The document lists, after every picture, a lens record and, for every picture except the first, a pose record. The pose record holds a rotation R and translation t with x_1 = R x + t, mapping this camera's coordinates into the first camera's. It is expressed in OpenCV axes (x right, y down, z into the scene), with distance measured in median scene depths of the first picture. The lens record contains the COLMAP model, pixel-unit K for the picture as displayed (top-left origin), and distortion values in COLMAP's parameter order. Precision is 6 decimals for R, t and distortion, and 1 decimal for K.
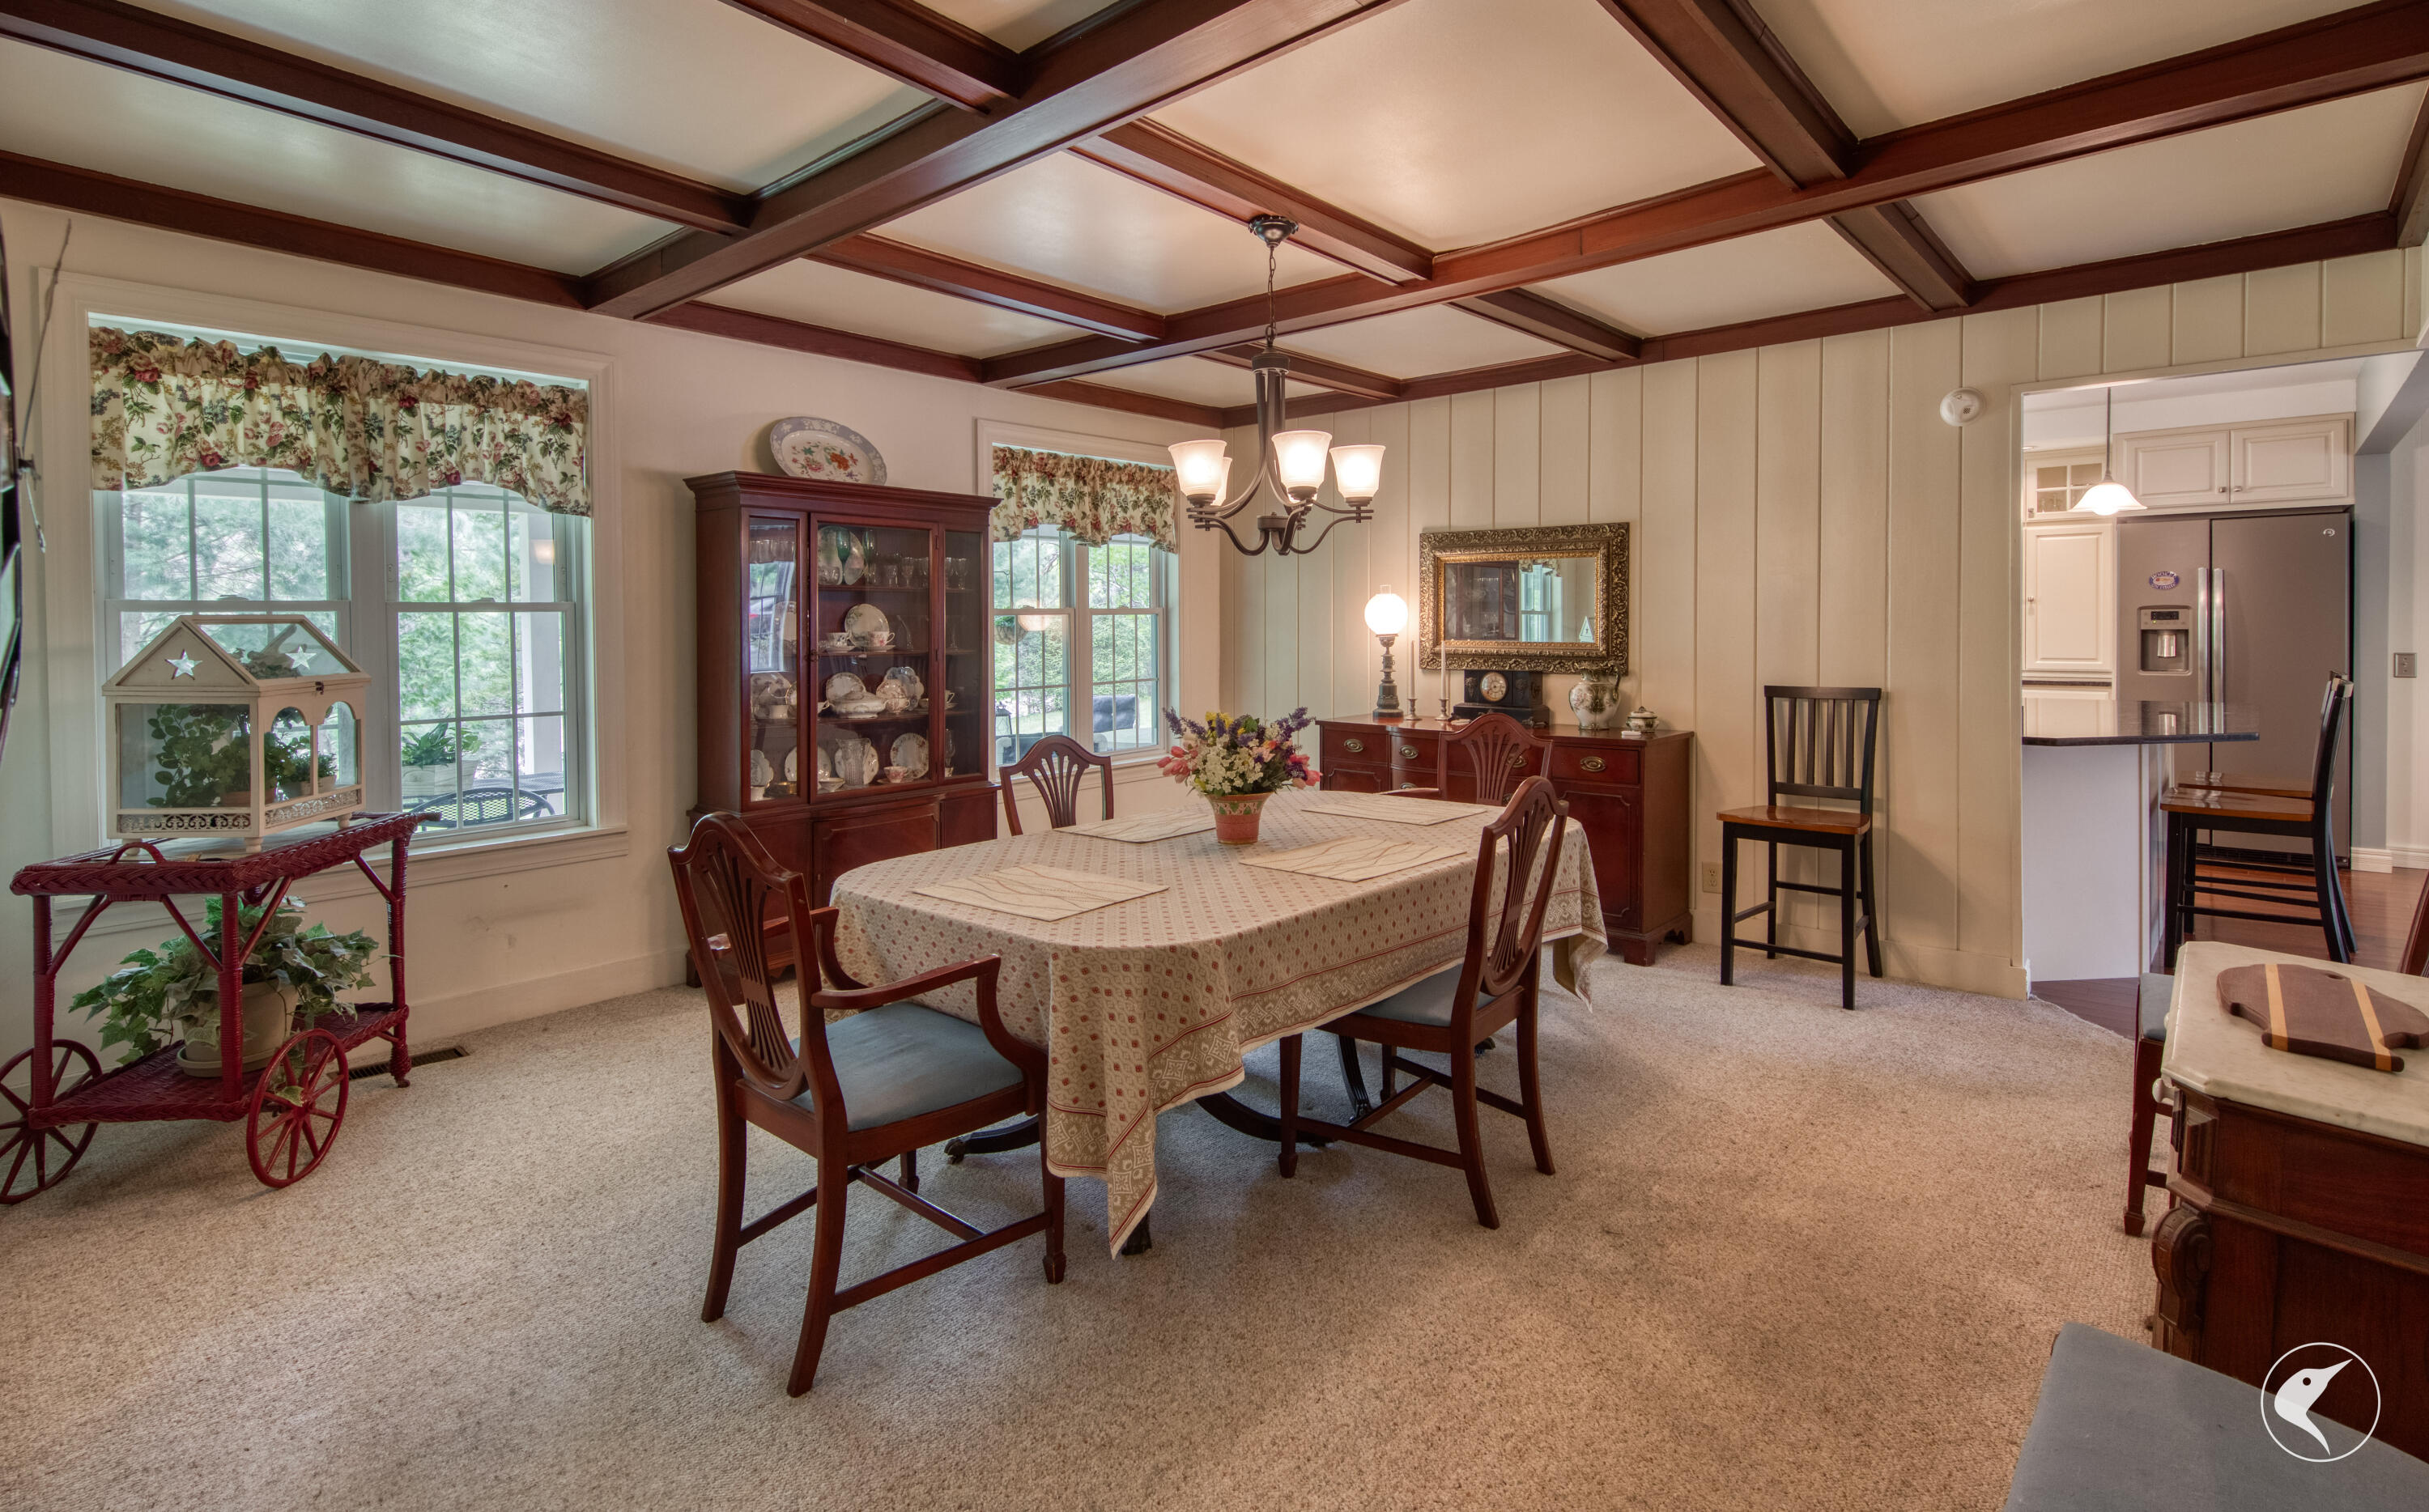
lens RADIAL K [[1162.7, 0, 1214.5], [0, 1162.7, 756.0], [0, 0, 1]] dist [0.001365, -0.000639]
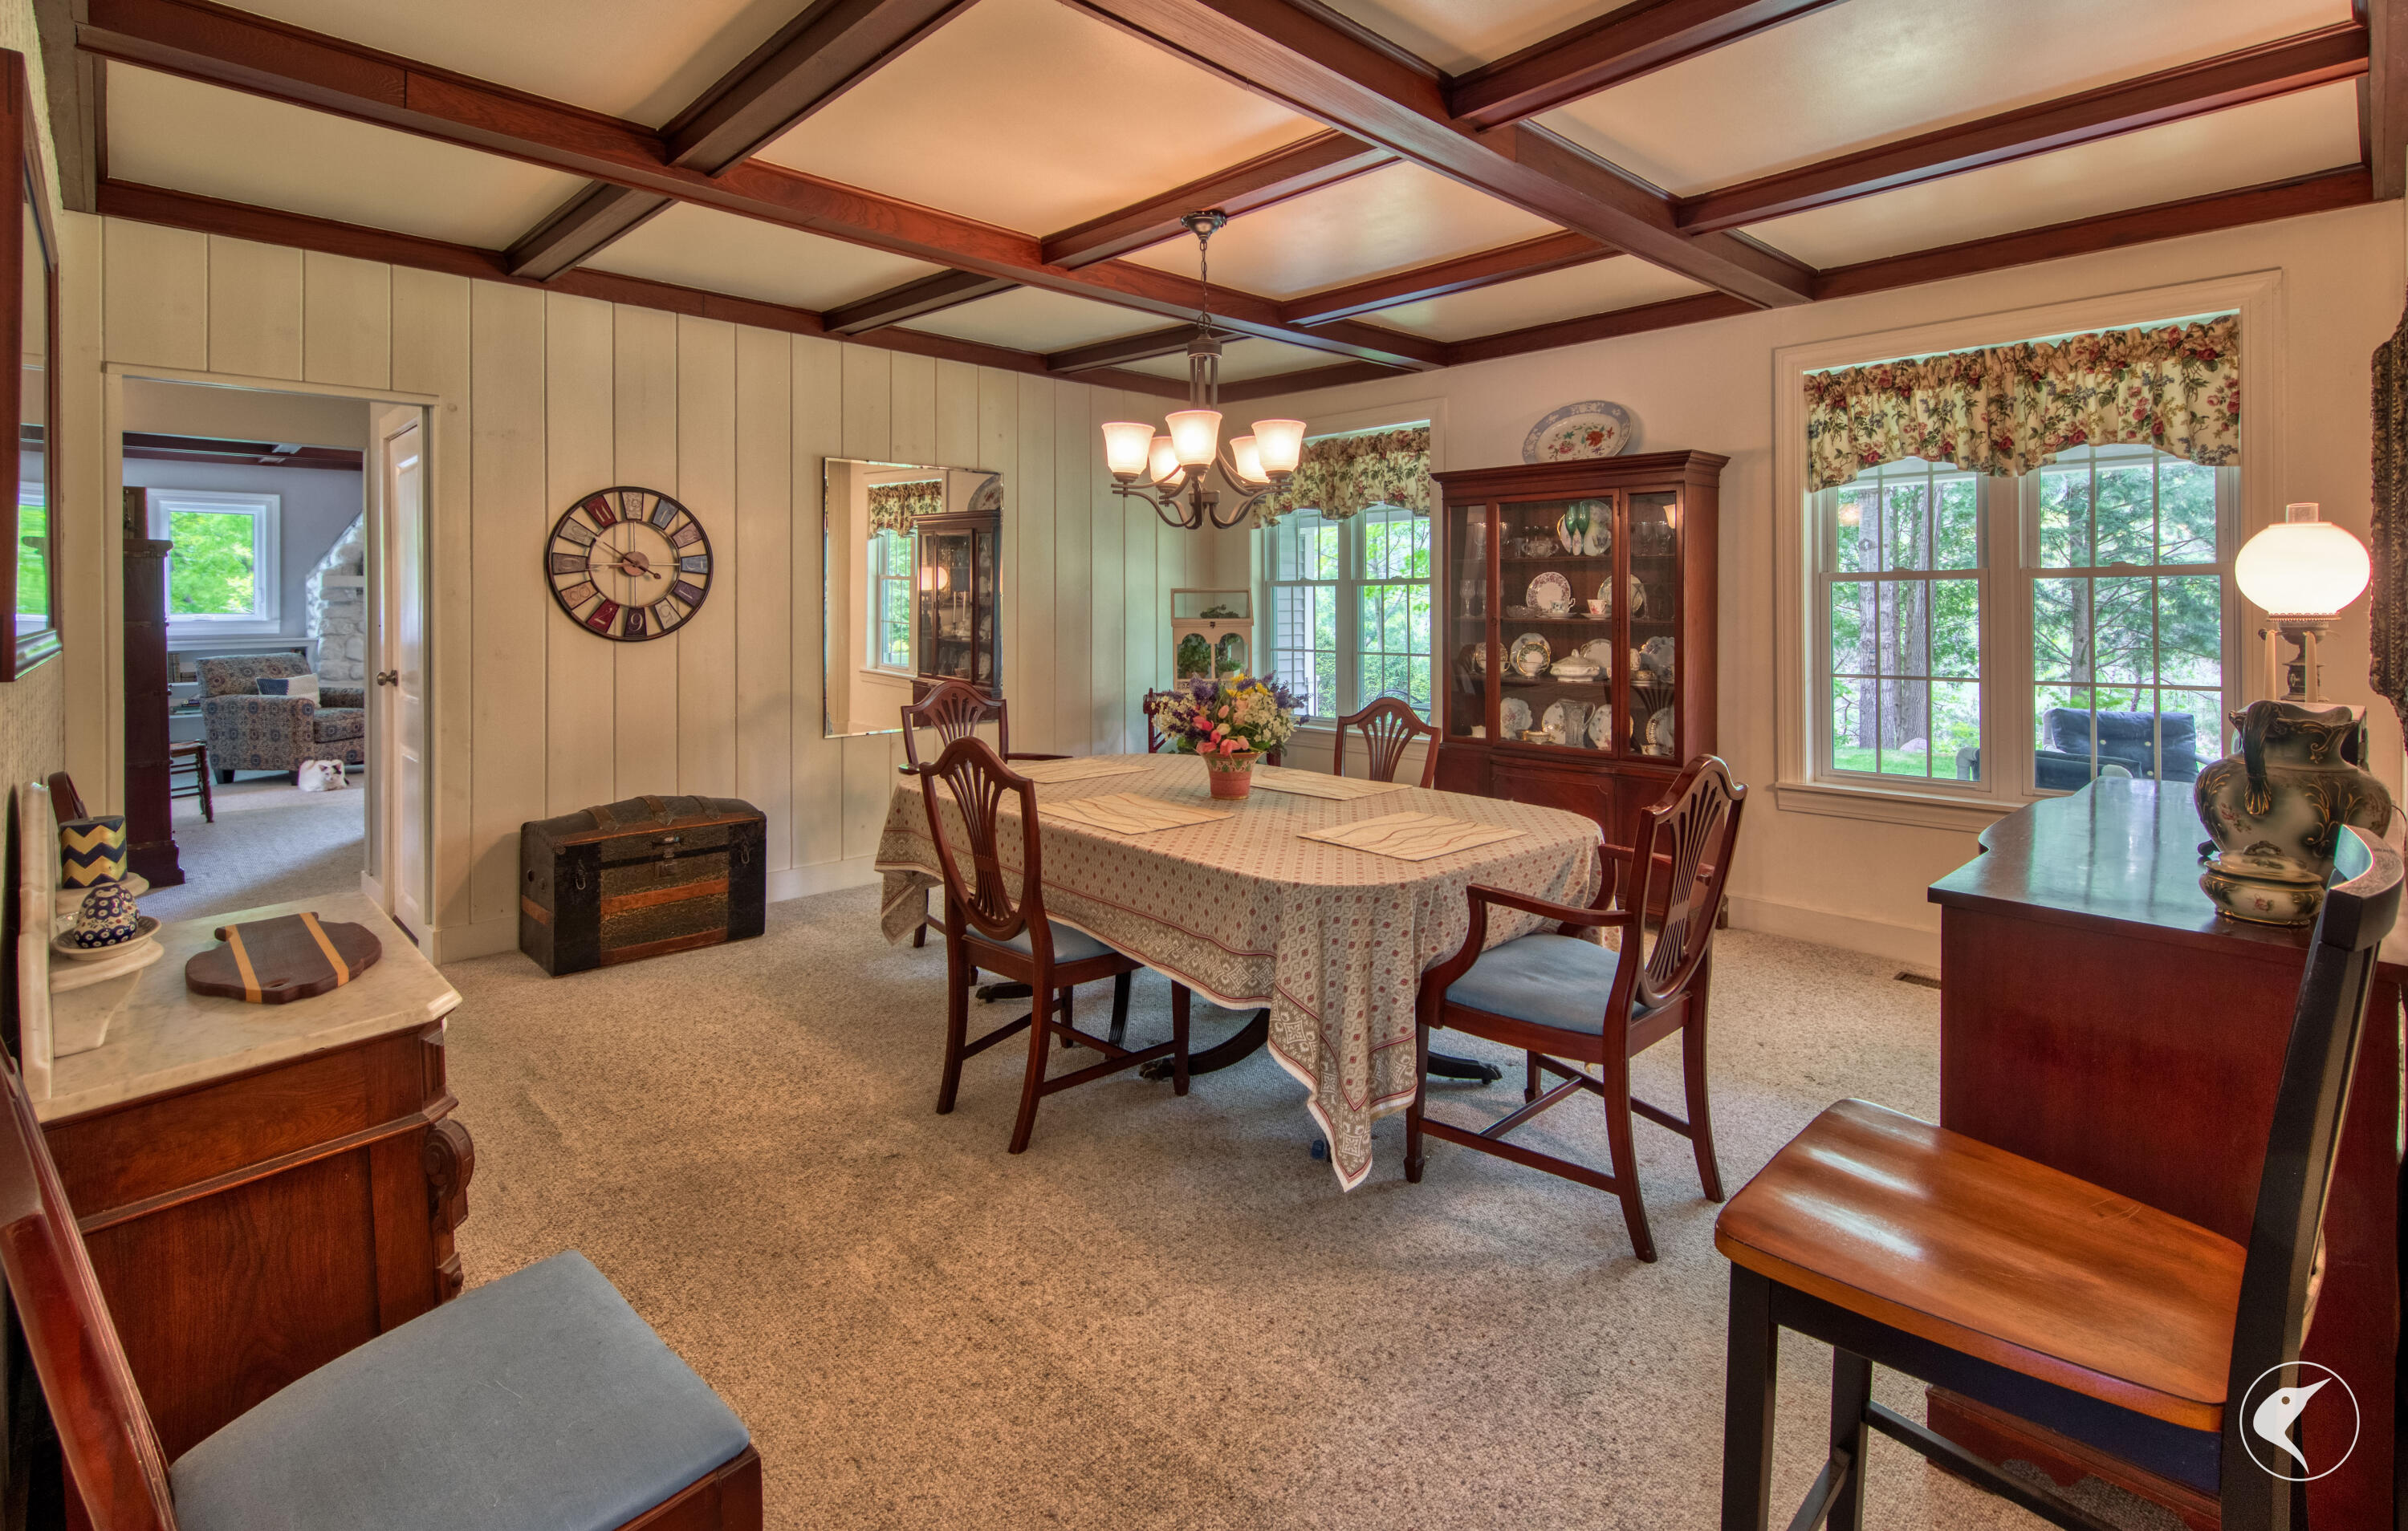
lens RADIAL K [[1110.2, 0, 1204.0], [0, 1110.2, 765.5], [0, 0, 1]] dist [-0.001911, -0.000390]
pose [[-0.089408, 0.148157, -0.984914, 0.728670], [-0.111865, 0.981124, 0.157741, -0.081339], [0.989693, 0.124281, -0.071147, 0.749568]]
